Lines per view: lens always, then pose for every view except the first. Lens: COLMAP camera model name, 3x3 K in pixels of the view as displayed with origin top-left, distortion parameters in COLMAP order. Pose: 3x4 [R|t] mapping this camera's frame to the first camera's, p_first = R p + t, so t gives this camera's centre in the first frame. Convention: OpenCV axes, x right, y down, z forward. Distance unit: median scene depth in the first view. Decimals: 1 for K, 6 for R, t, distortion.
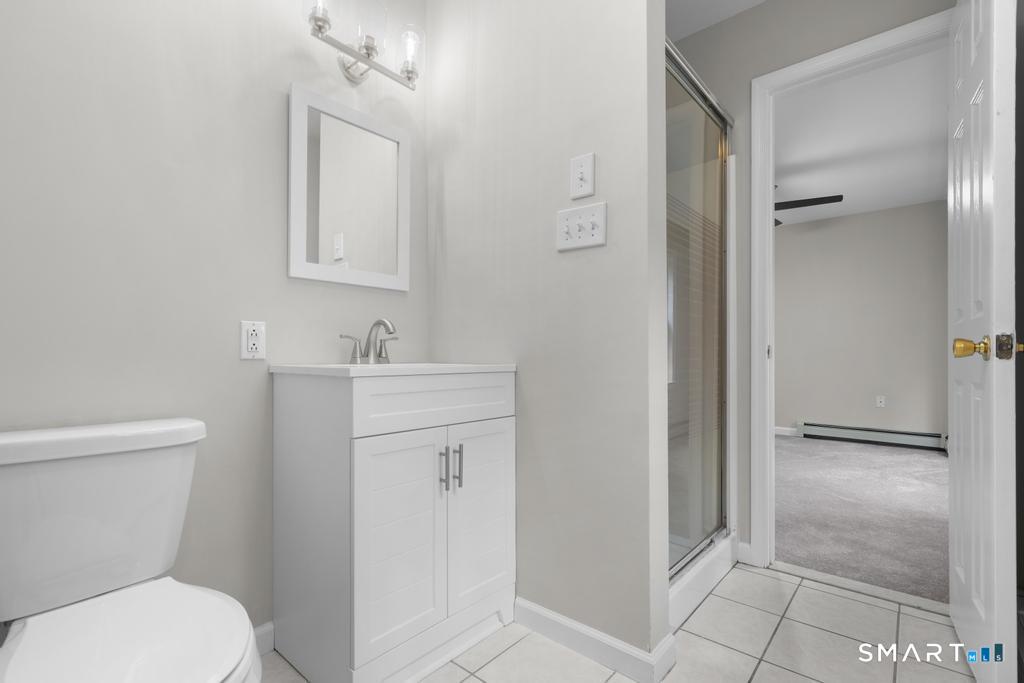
lens RADIAL K [[471.2, 0, 512.3], [0, 471.2, 335.3], [0, 0, 1]] dist [-0.002261, -0.000386]
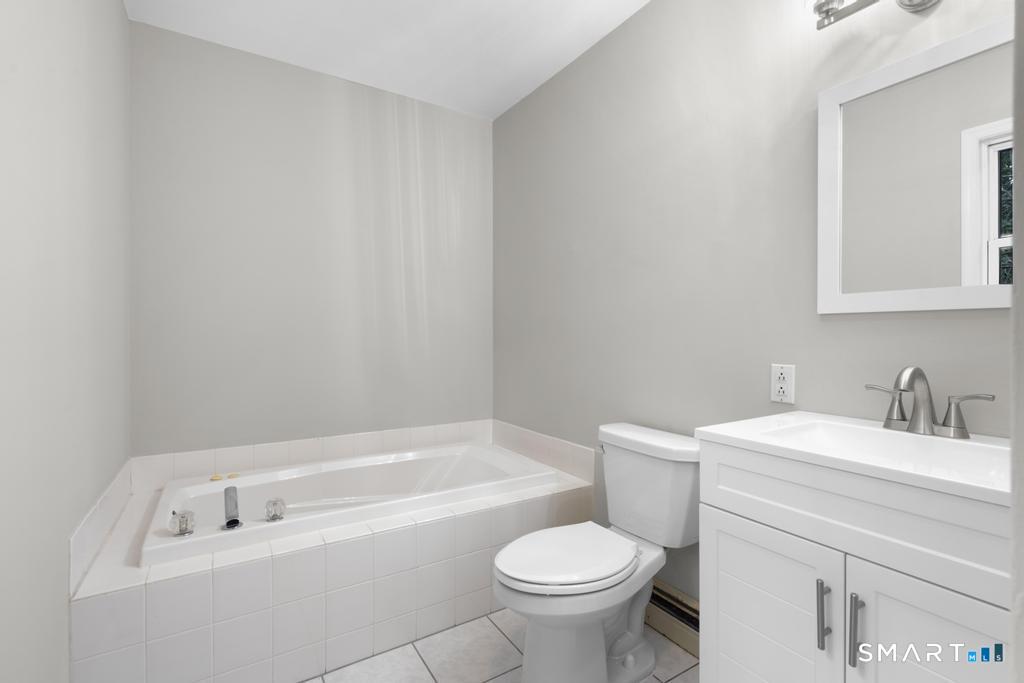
lens RADIAL K [[471.2, 0, 512.3], [0, 471.2, 335.3], [0, 0, 1]] dist [-0.002261, -0.000386]
pose [[-0.295385, -0.012209, -0.955300, 0.563882], [0.008530, 0.999845, -0.015416, -0.080580], [0.955340, -0.012703, -0.295235, 0.750705]]
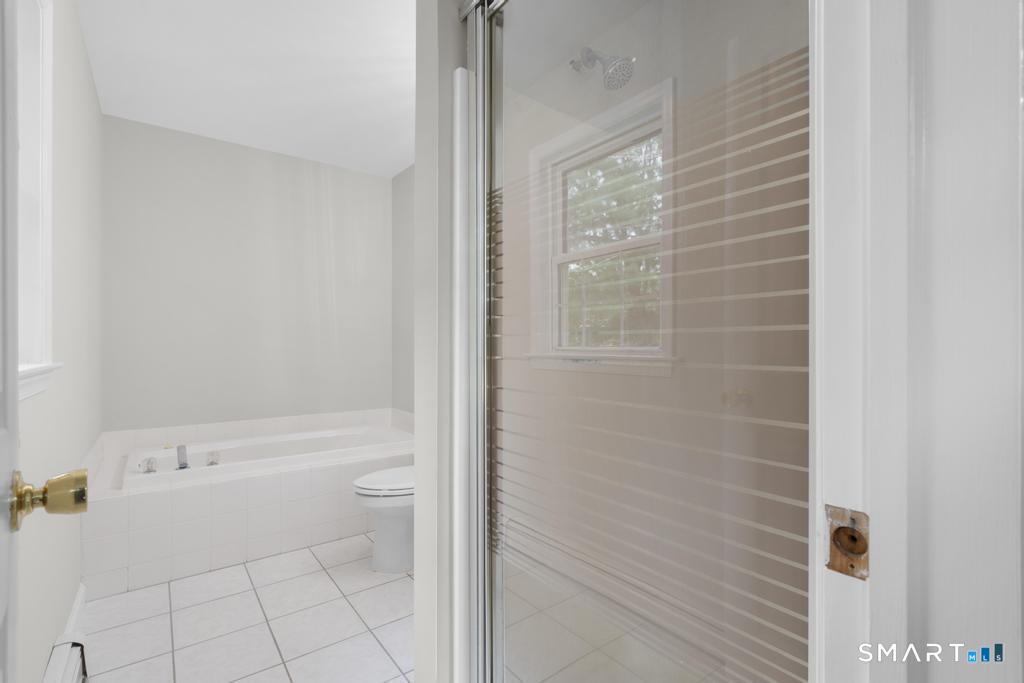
lens RADIAL K [[470.7, 0, 512.0], [0, 470.7, 341.5], [0, 0, 1]] dist [-0.000833, -0.000093]
pose [[-0.206270, -0.016698, -0.978353, 1.168787], [0.008309, 0.999788, -0.018816, -0.065487], [0.978460, -0.012010, -0.206088, 1.354759]]
